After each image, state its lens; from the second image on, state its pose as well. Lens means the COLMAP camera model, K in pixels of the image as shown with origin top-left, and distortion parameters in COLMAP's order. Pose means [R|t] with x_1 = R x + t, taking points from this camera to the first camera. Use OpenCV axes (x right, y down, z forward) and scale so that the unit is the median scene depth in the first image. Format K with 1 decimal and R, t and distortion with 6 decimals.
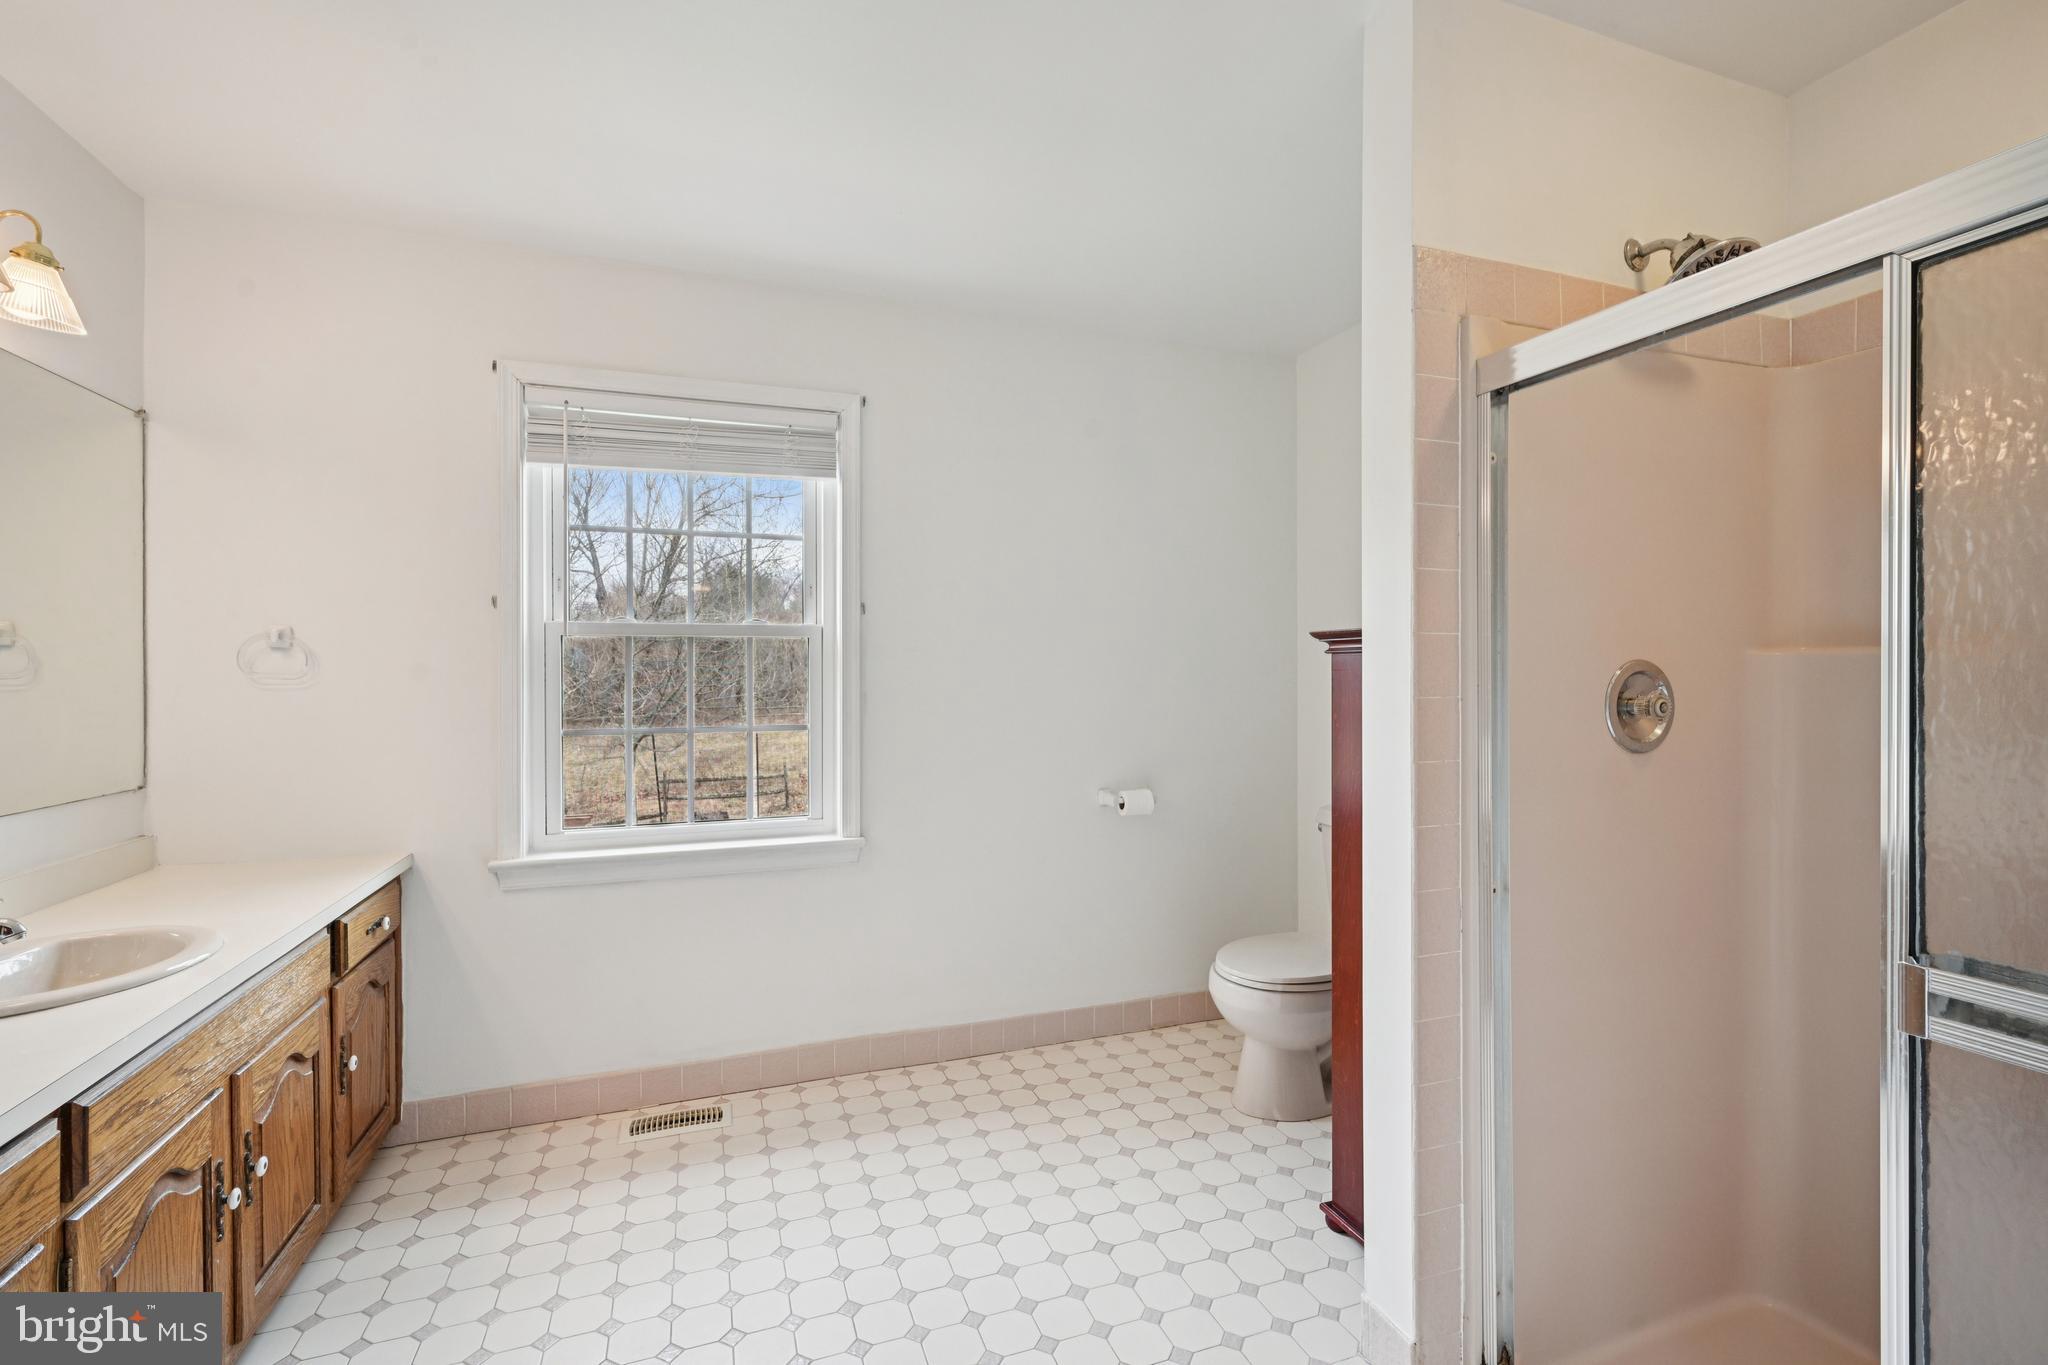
lens RADIAL K [[888.6, 0, 1013.9], [0, 888.6, 679.6], [0, 0, 1]] dist [0.001011, -0.000246]
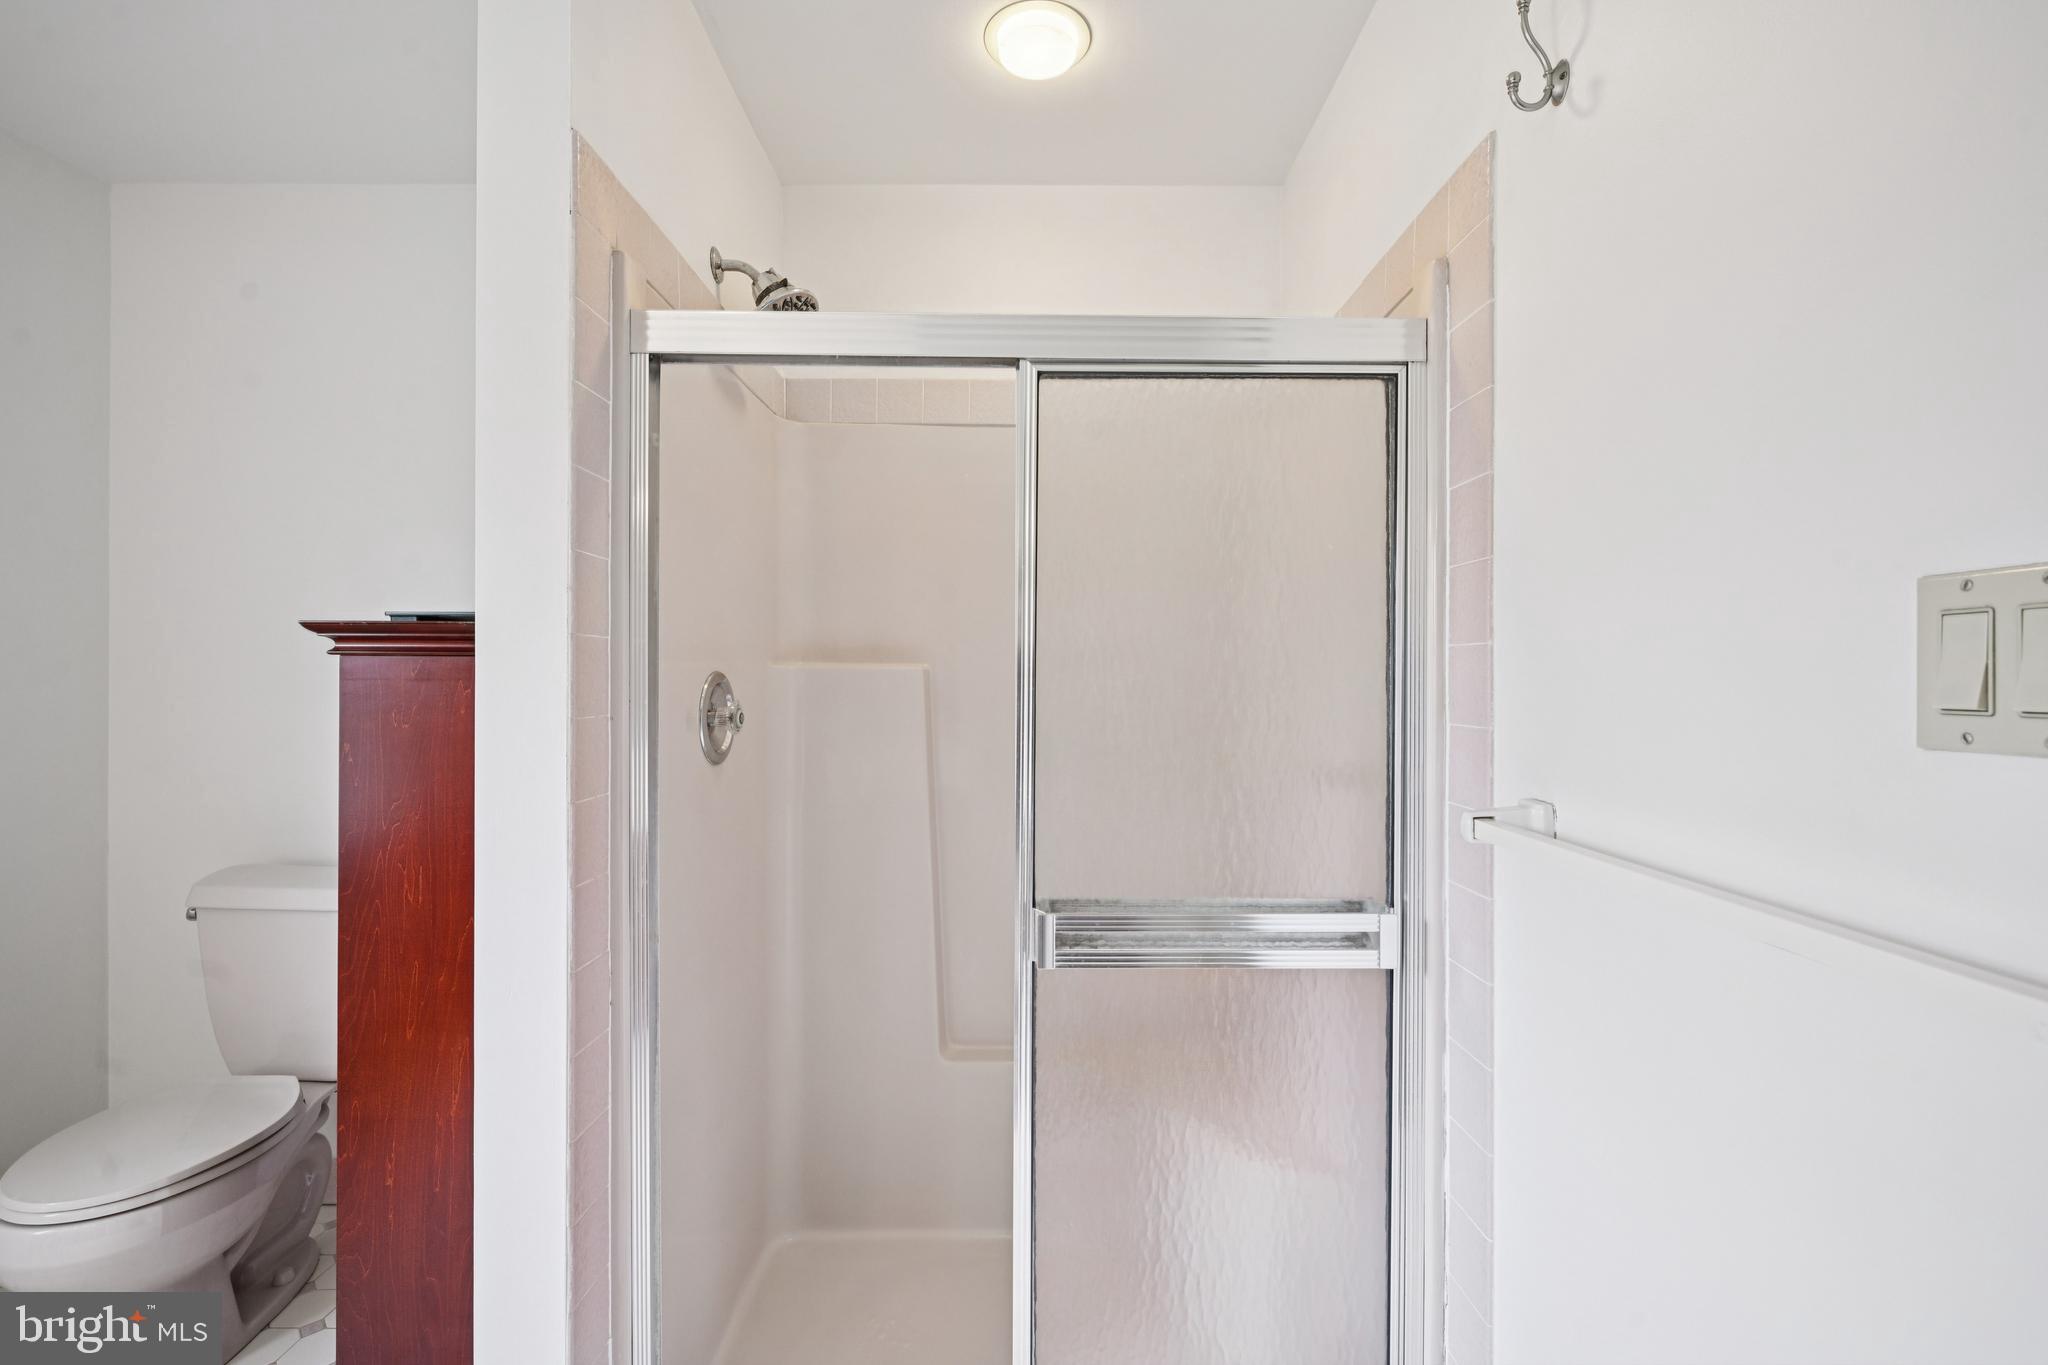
lens RADIAL K [[888.6, 0, 1027.0], [0, 888.6, 673.6], [0, 0, 1]] dist [0.001011, -0.000246]
pose [[0.333529, 0.007394, 0.942711, -0.132770], [0.003136, 0.999955, -0.008952, -0.008986], [-0.942734, 0.005943, 0.333491, 0.355878]]
